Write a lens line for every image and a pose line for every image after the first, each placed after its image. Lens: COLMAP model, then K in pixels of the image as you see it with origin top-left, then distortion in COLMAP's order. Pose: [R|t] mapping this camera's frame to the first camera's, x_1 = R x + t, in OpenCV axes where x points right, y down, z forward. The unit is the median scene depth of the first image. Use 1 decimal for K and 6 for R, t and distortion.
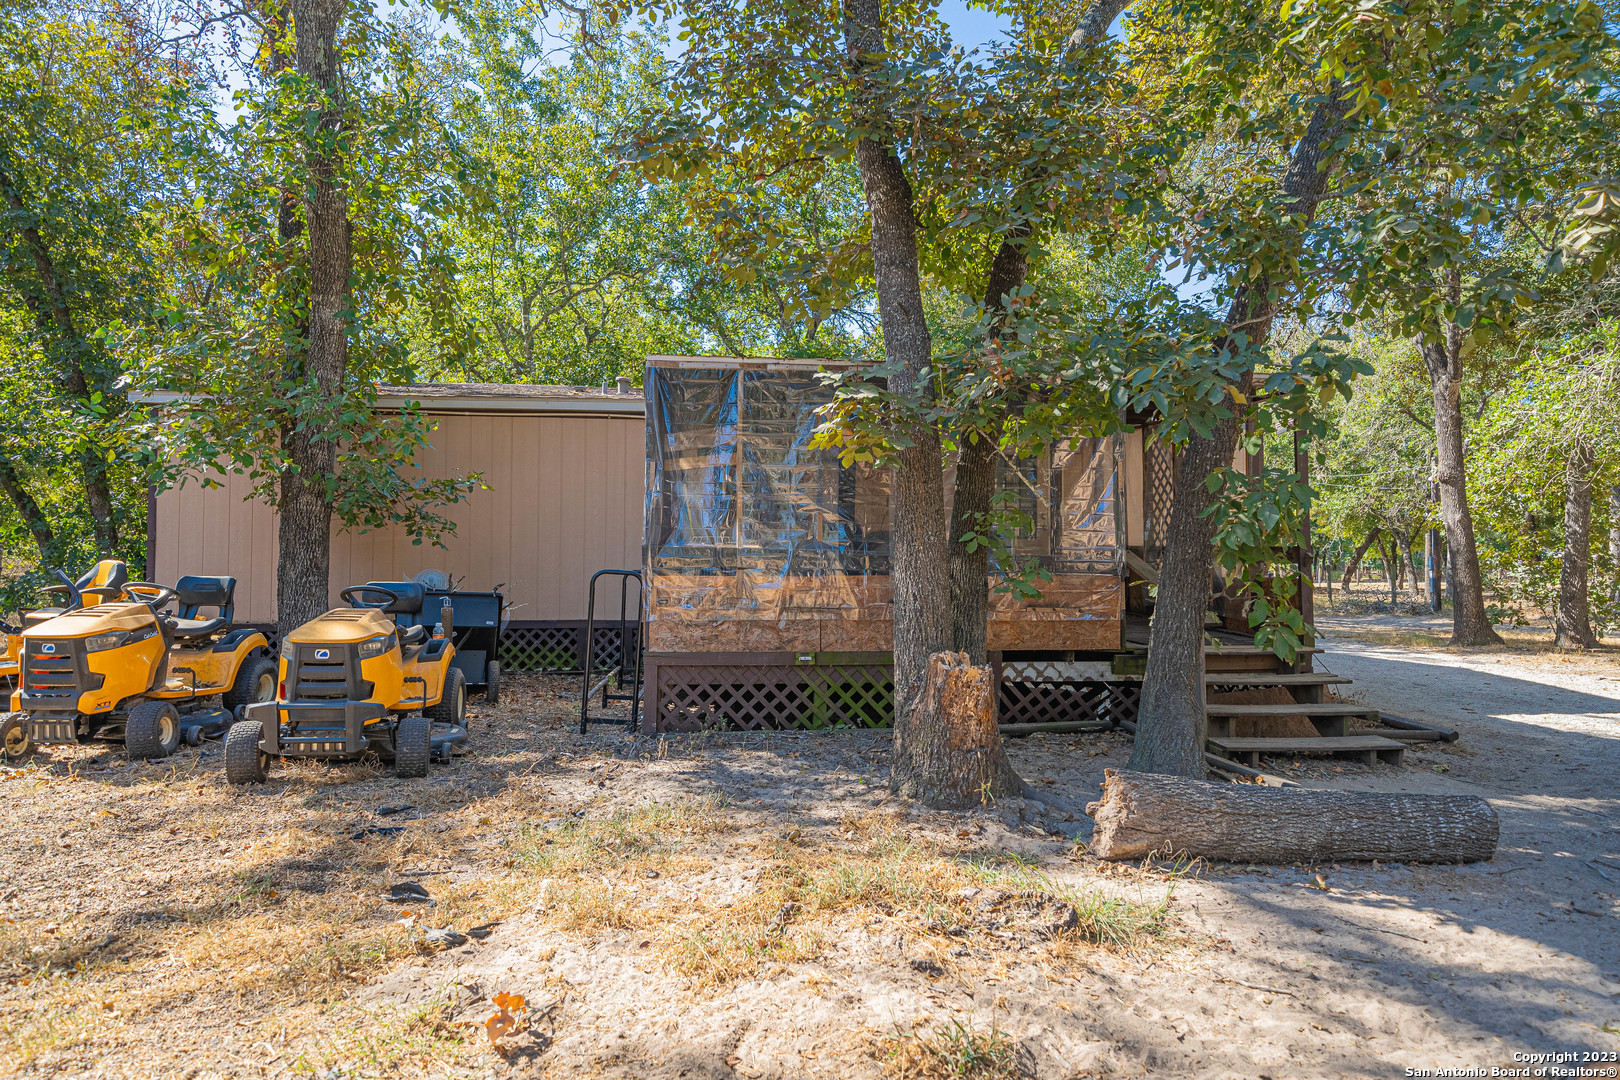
lens RADIAL K [[875.9, 0, 809.3], [0, 875.9, 545.9], [0, 0, 1]] dist [0.001137, 0.001140]
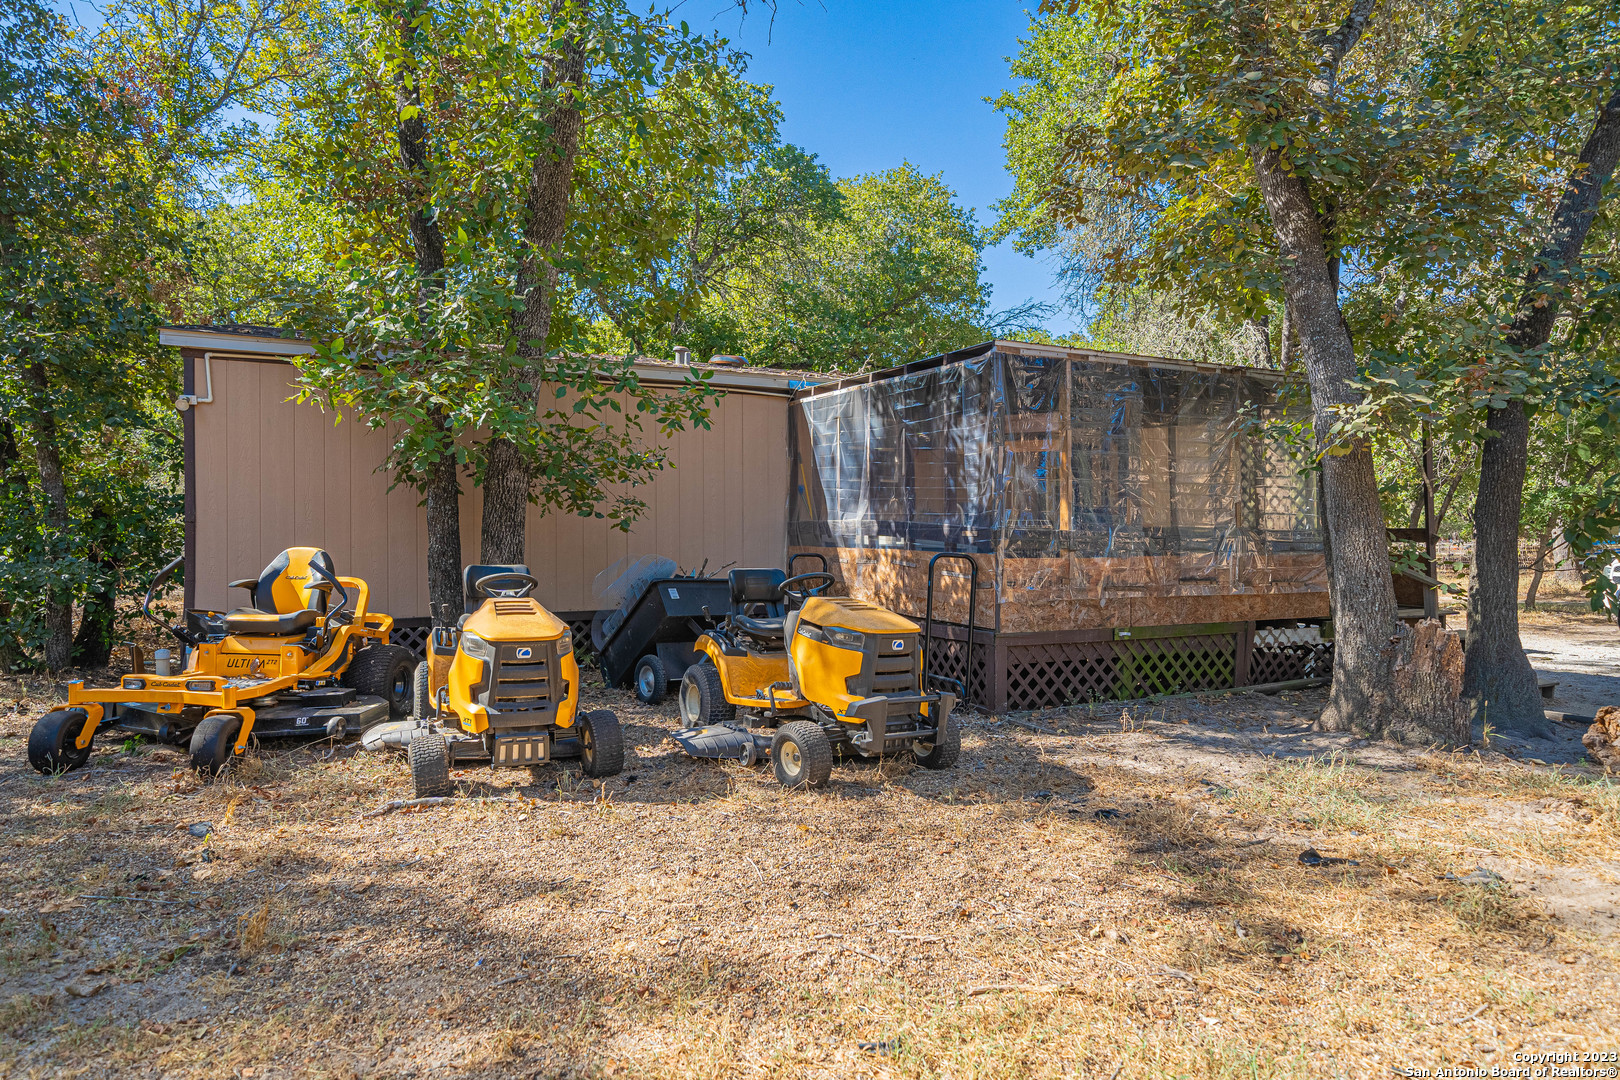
lens RADIAL K [[893.1, 0, 810.7], [0, 893.1, 543.9], [0, 0, 1]] dist [0.006830, 0.000667]
pose [[0.946849, -0.006149, 0.321620, -0.704396], [-0.000358, 0.999797, 0.020167, -0.003461], [-0.321679, -0.019210, 0.946654, 0.086827]]
